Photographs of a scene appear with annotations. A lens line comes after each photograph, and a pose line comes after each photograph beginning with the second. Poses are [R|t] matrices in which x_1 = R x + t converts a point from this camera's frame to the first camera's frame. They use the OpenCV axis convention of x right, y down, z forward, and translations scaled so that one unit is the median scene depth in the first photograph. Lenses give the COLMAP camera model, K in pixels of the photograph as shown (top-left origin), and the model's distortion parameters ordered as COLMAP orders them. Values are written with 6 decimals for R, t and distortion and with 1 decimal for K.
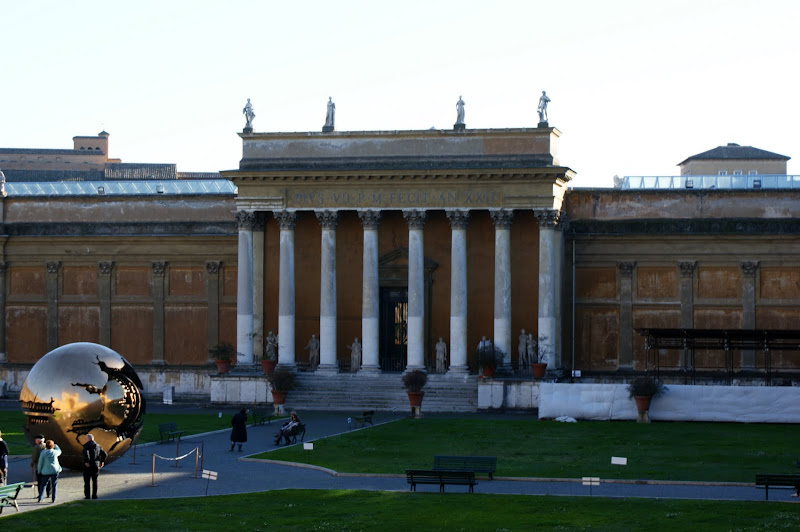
lens RADIAL K [[1841.3, 0, 400.3], [0, 1841.3, 244.7], [0, 0, 1]] dist [0.022787, -0.012450]
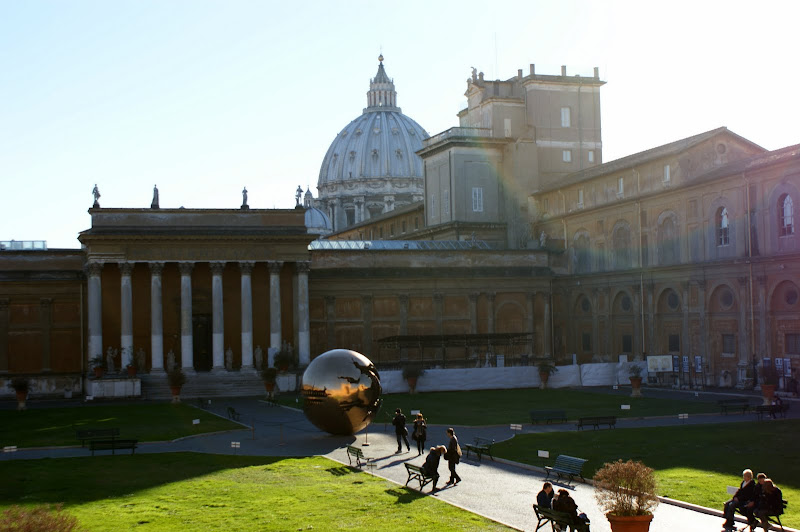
lens RADIAL K [[1224.4, 0, 400.0], [0, 1224.4, 266.0], [0, 0, 1]] dist [-0.042155, -0.030915]
pose [[0.866317, -0.000663, 0.499494, -0.356658], [0.009274, 0.999848, -0.014757, 0.000368], [-0.499409, 0.017416, 0.866191, 0.066252]]
